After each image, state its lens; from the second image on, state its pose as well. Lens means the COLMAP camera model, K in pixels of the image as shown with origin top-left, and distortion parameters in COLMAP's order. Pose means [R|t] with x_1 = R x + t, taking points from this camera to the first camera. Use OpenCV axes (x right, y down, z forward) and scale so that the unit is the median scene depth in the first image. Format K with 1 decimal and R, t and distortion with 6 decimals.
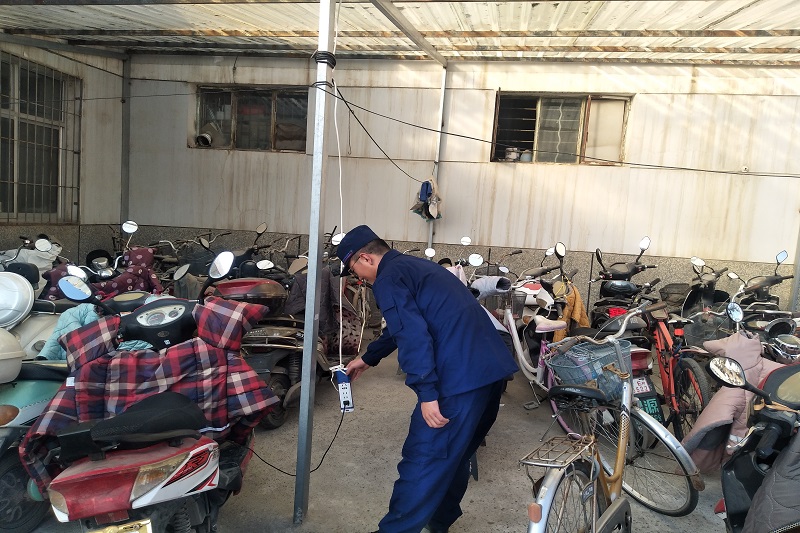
lens RADIAL K [[567.1, 0, 400.0], [0, 567.1, 266.5], [0, 0, 1]] dist [0.081073, -0.102080]
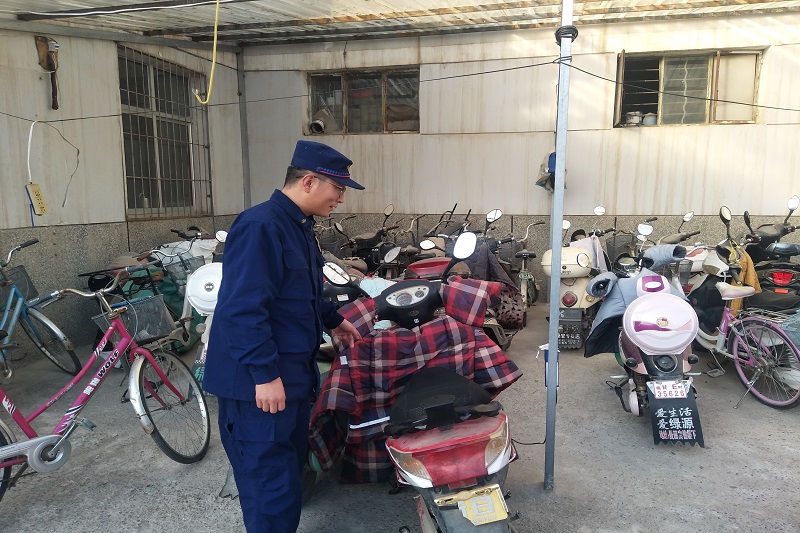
lens RADIAL K [[567.1, 0, 400.0], [0, 567.1, 266.5], [0, 0, 1]] dist [0.081073, -0.102080]
pose [[0.995336, -0.046528, -0.084512, -0.135140], [0.049931, 0.998006, 0.038608, -0.003814], [0.082547, -0.042647, 0.995674, -0.015073]]
